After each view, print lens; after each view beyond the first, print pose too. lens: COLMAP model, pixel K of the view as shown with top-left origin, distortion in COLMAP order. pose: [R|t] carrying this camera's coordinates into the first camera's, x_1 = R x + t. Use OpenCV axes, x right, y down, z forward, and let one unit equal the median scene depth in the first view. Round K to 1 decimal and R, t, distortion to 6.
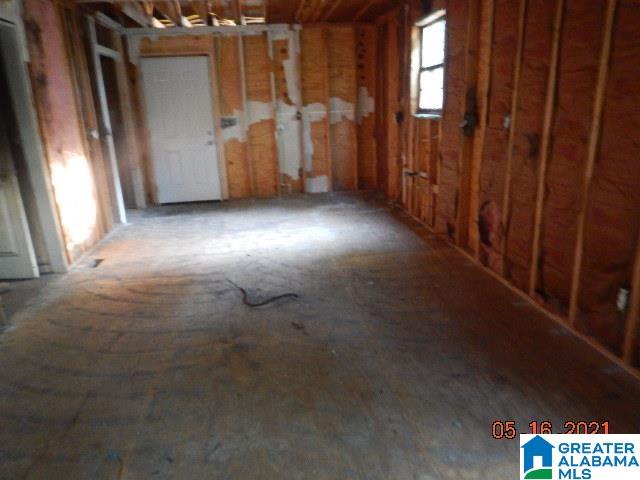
lens RADIAL K [[453.0, 0, 320.0], [0, 453.0, 240.0], [0, 0, 1]] dist [0.005044, -0.004865]
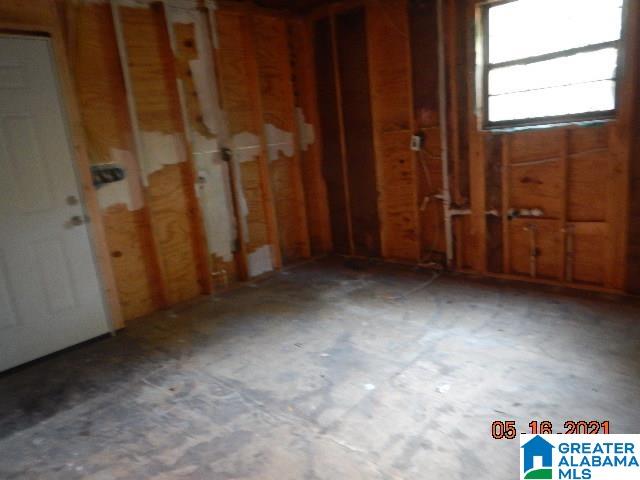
lens RADIAL K [[453.0, 0, 320.0], [0, 453.0, 240.0], [0, 0, 1]] dist [0.005044, -0.004865]
pose [[0.771968, -0.174492, 0.611242, -0.332370], [0.242600, 0.969675, -0.029578, -0.118576], [-0.587546, 0.171121, 0.790891, 0.481269]]
